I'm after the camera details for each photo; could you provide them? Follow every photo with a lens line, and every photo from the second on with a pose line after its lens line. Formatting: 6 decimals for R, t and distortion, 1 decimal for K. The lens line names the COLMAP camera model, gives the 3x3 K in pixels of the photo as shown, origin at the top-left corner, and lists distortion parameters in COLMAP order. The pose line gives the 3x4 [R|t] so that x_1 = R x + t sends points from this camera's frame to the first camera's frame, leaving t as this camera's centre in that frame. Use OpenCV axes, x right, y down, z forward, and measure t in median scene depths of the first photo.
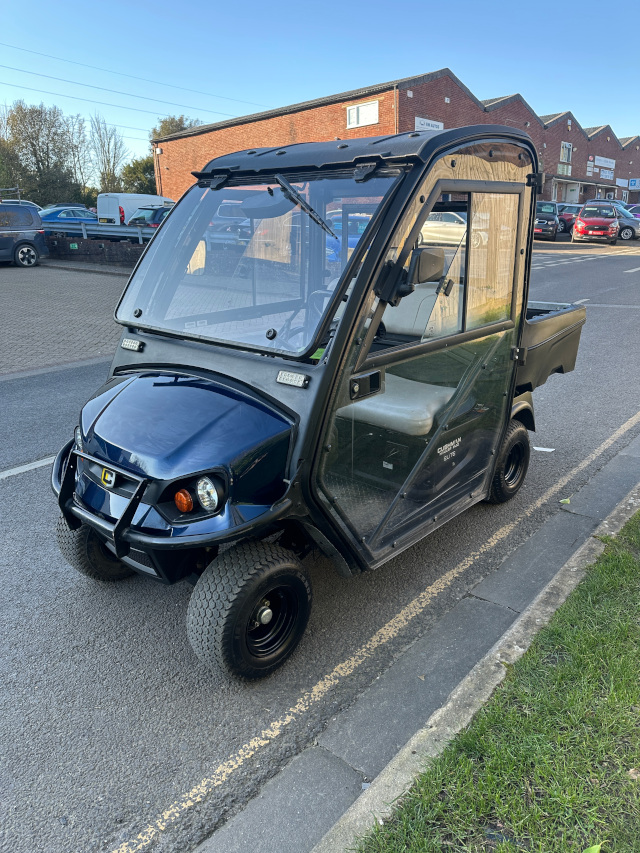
lens RADIAL K [[598.9, 0, 319.5], [0, 598.9, 429.0], [0, 0, 1]] dist [0.032677, -0.040989]
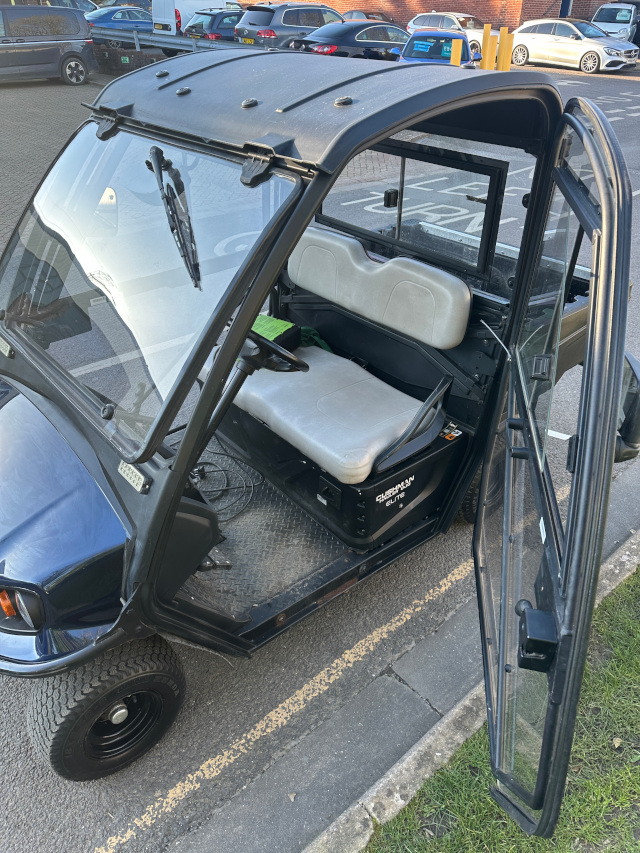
lens RADIAL K [[598.9, 0, 323.3], [0, 598.9, 423.2], [0, 0, 1]] dist [0.032677, -0.040989]
pose [[0.989975, 0.093681, -0.105702, 0.203529], [-0.062325, 0.961324, 0.268277, -0.278010], [0.126746, -0.259000, 0.957525, 0.239496]]
